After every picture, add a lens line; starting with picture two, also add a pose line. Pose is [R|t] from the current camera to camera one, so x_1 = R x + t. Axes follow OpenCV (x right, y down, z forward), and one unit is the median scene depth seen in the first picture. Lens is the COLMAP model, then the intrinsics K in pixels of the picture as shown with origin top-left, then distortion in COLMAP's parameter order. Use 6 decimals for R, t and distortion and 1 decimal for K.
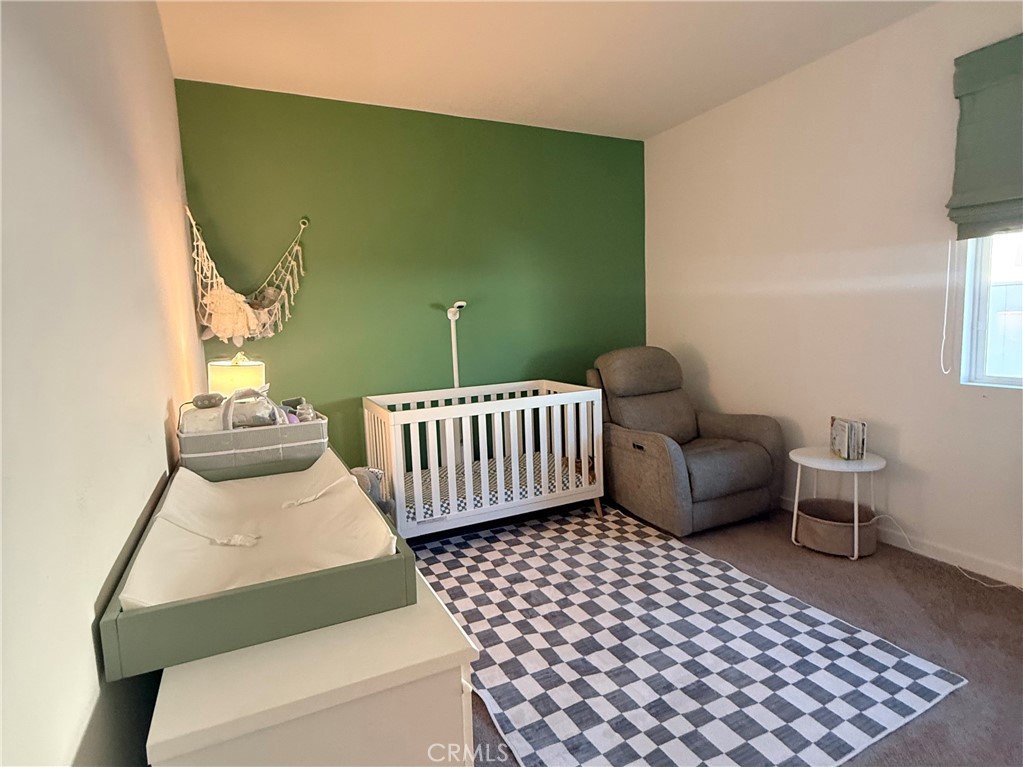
lens RADIAL K [[547.8, 0, 512.2], [0, 547.8, 382.4], [0, 0, 1]] dist [0.002712, 0.000408]
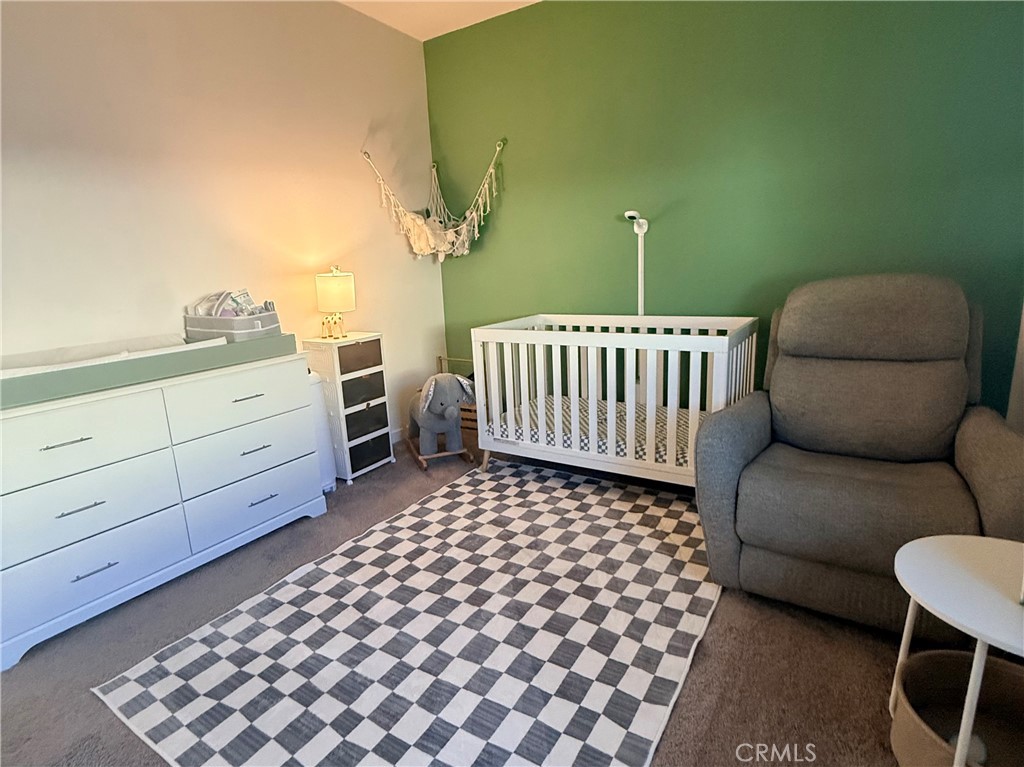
lens RADIAL K [[548.3, 0, 512.7], [0, 548.3, 382.4], [0, 0, 1]] dist [0.002712, 0.000408]
pose [[0.506301, 0.200786, -0.838656, 0.693008], [-0.067674, 0.978768, 0.193476, -0.051014], [0.859697, -0.041202, 0.509139, 0.508174]]
